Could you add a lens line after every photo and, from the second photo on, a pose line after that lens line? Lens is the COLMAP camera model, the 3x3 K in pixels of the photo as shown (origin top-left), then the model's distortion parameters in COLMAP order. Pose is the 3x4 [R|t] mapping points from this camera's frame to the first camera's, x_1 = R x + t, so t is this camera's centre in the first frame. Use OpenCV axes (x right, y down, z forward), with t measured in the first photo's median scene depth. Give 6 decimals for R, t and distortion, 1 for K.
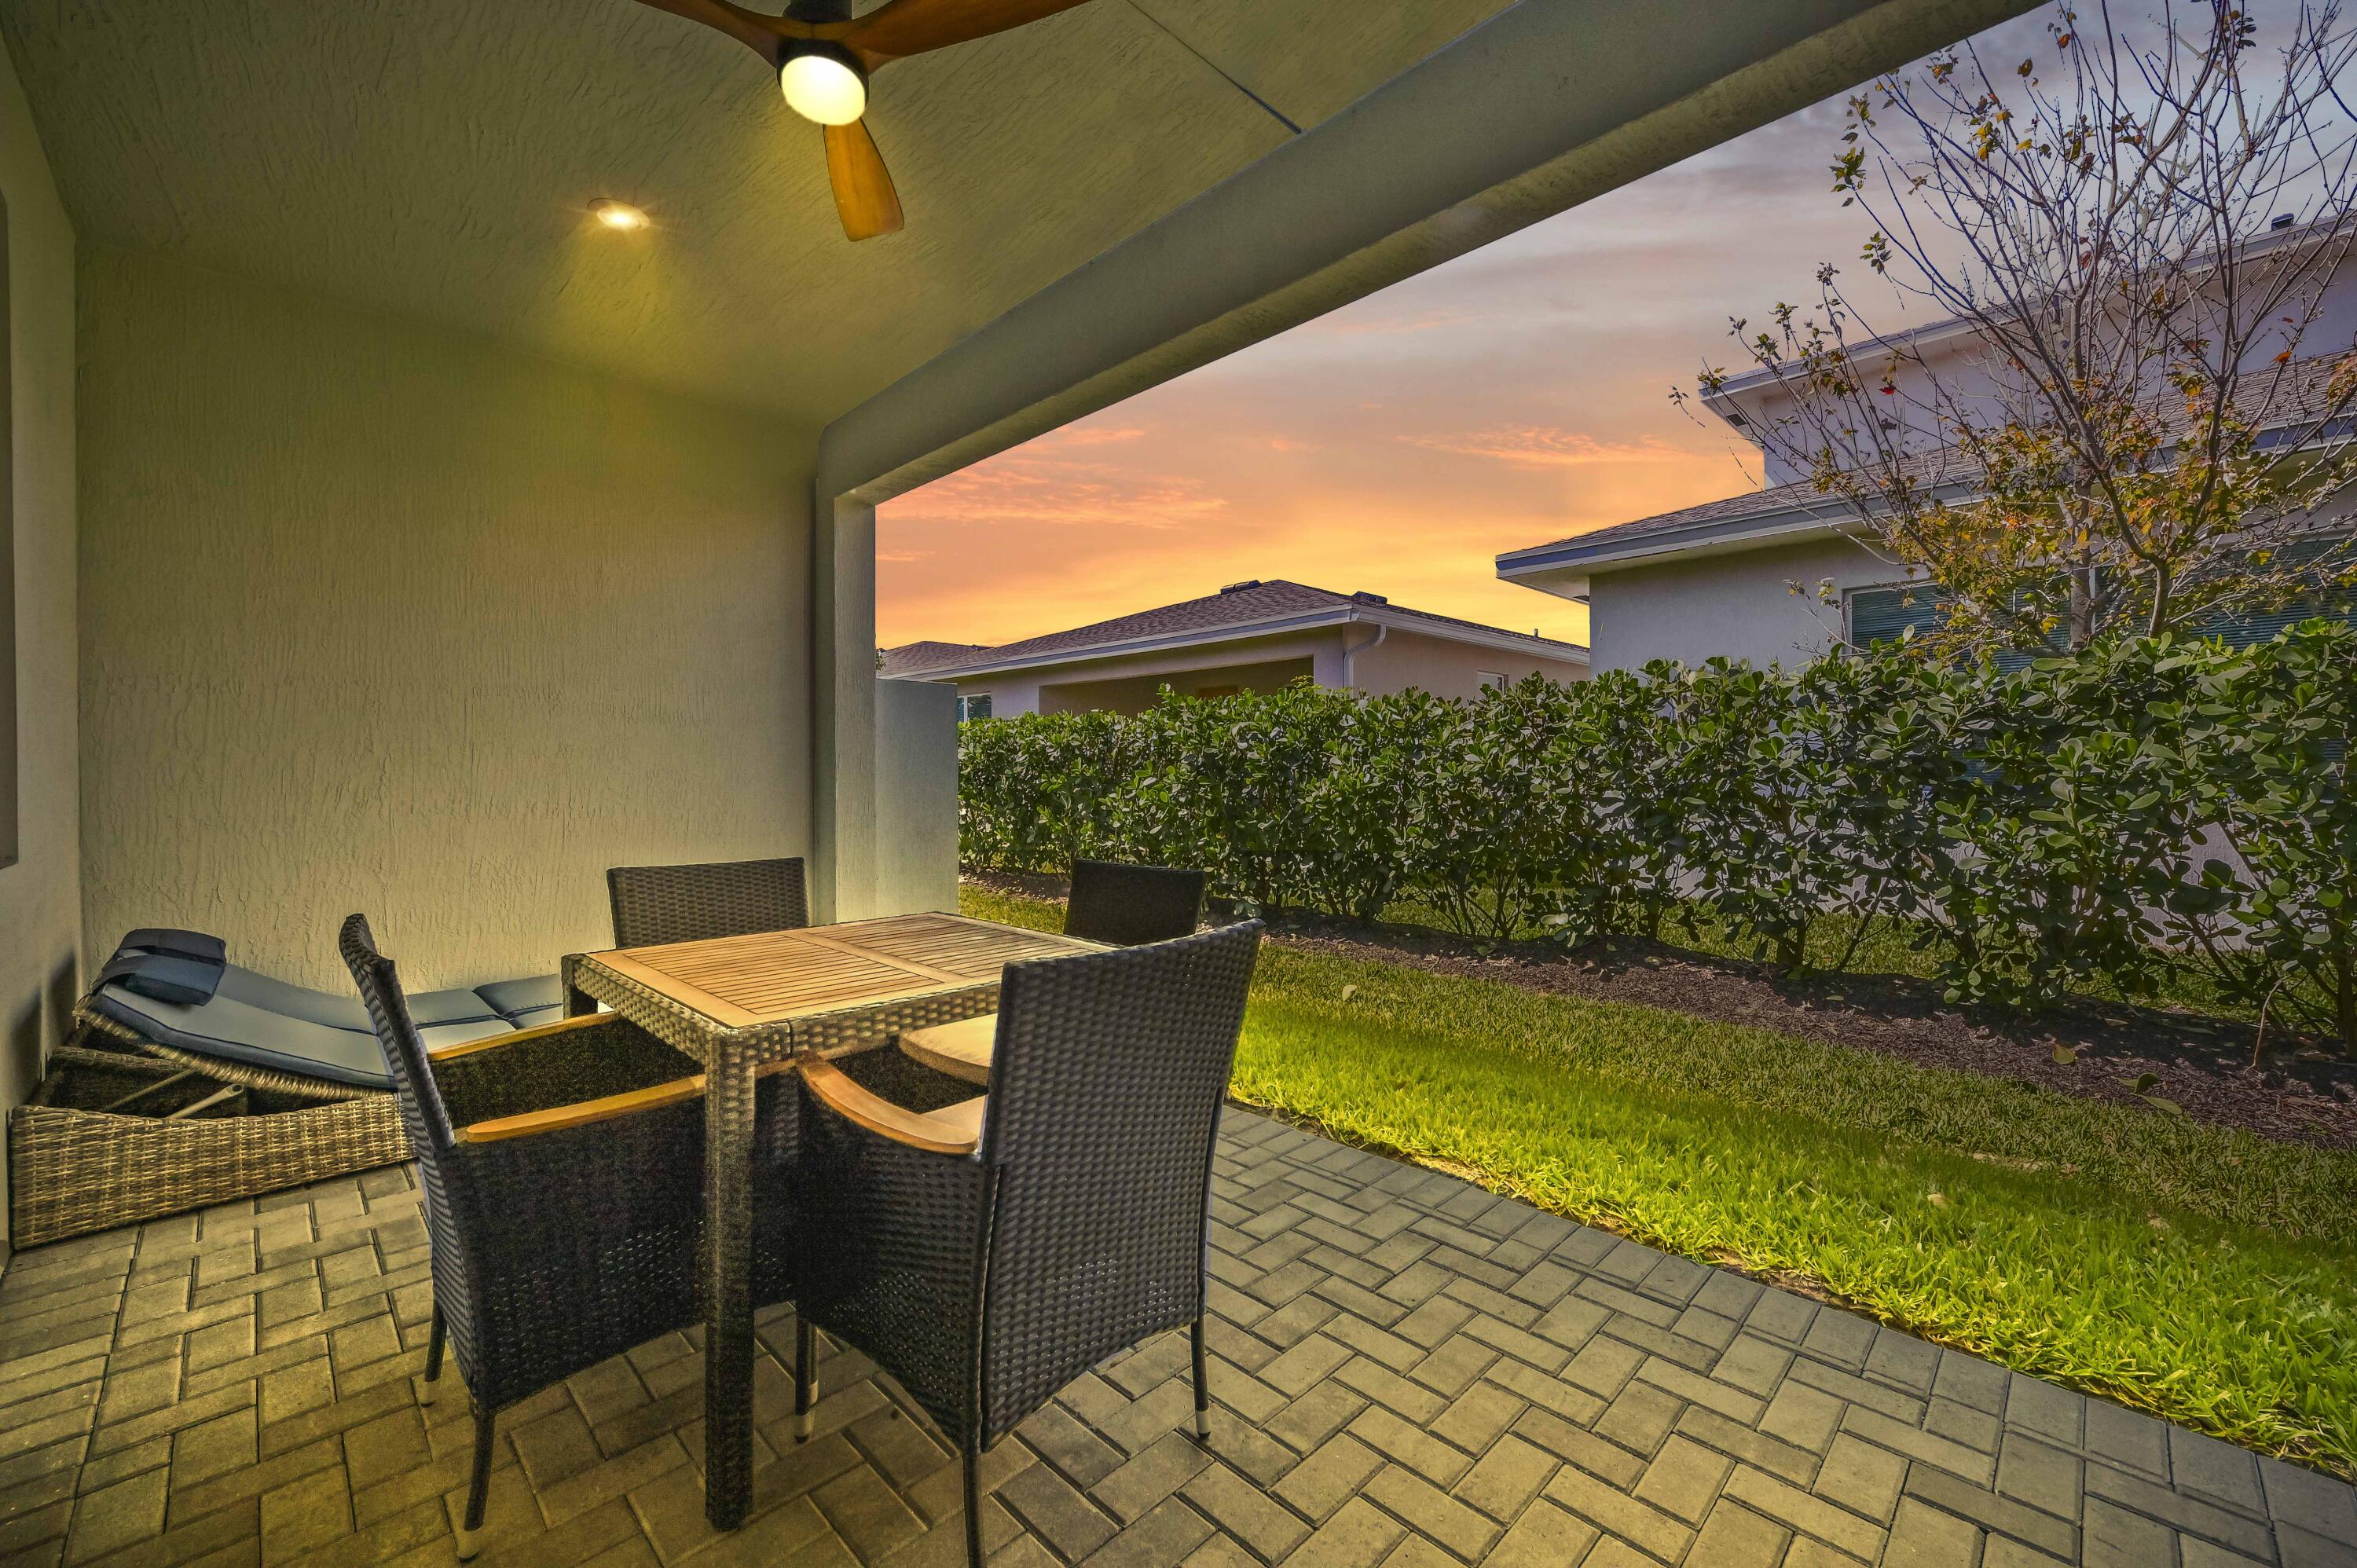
lens RADIAL K [[947.3, 0, 1191.6], [0, 947.3, 772.7], [0, 0, 1]] dist [0.001356, 0.000889]
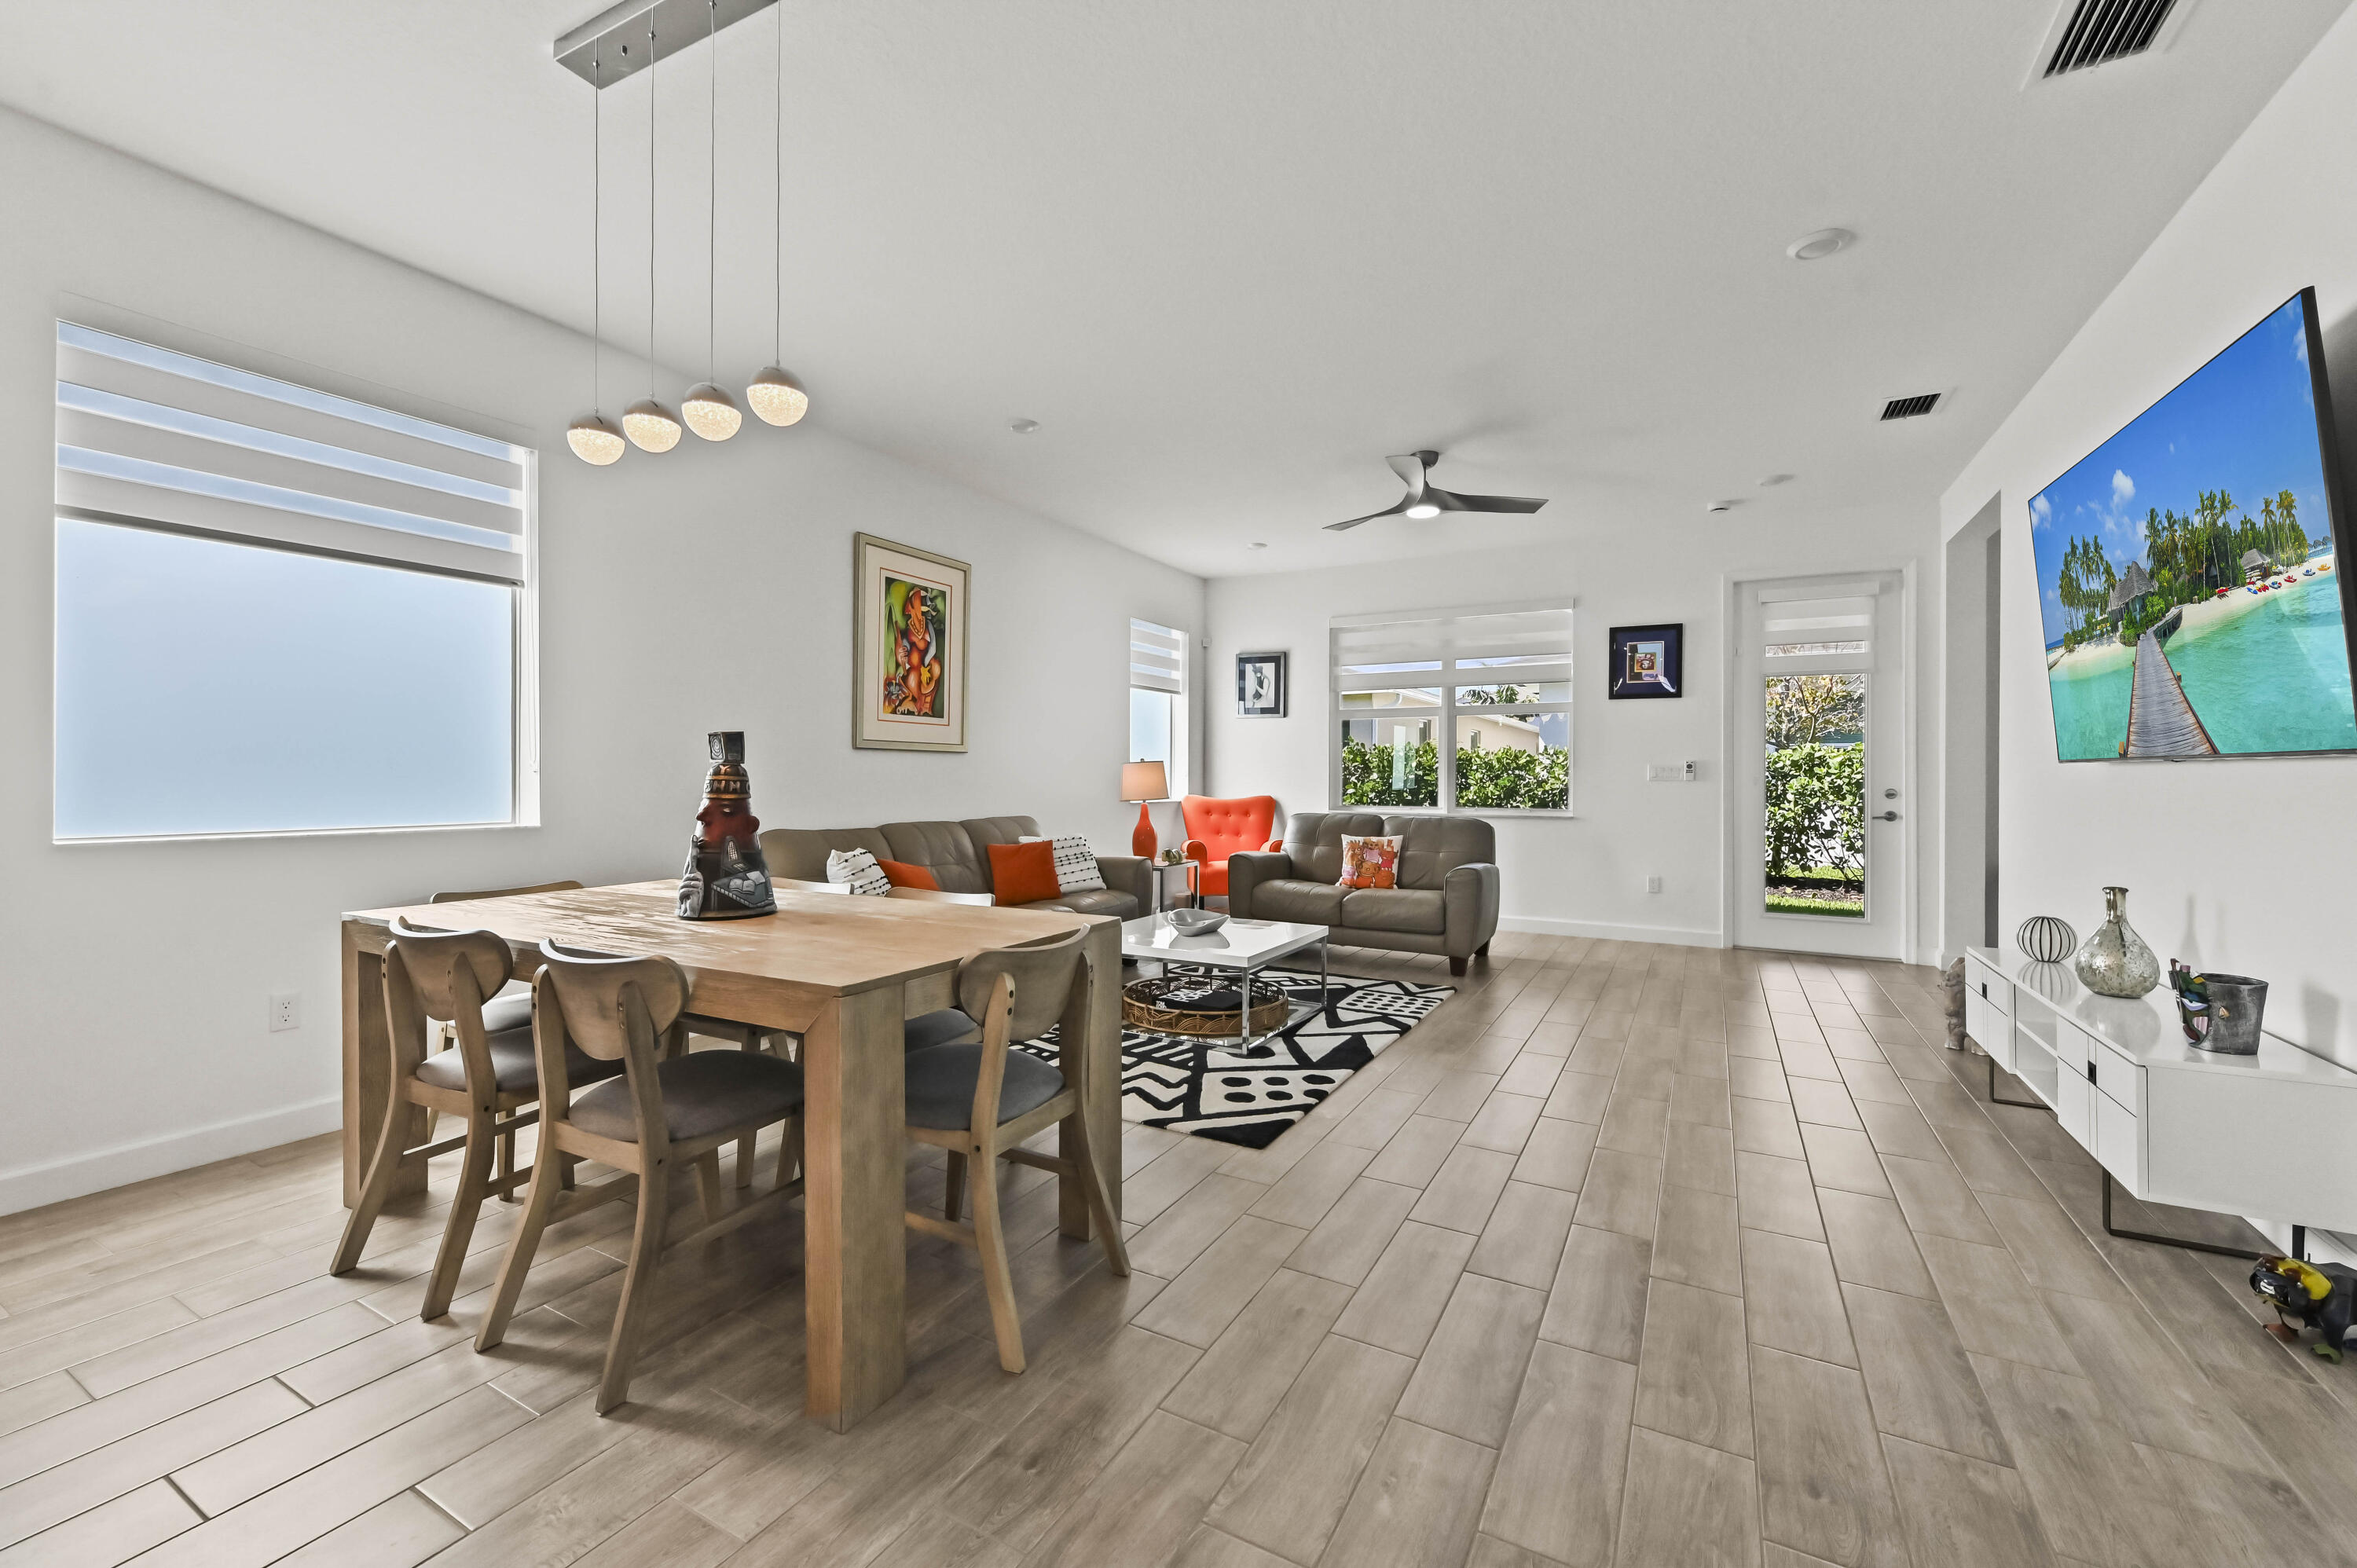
lens RADIAL K [[947.3, 0, 1193.8], [0, 947.3, 775.9], [0, 0, 1]] dist [0.001356, 0.000889]
pose [[0.960400, 0.010171, 0.278438, -1.629196], [-0.009355, 0.999947, -0.004257, -0.017178], [-0.278466, 0.001483, 0.960445, -1.263579]]
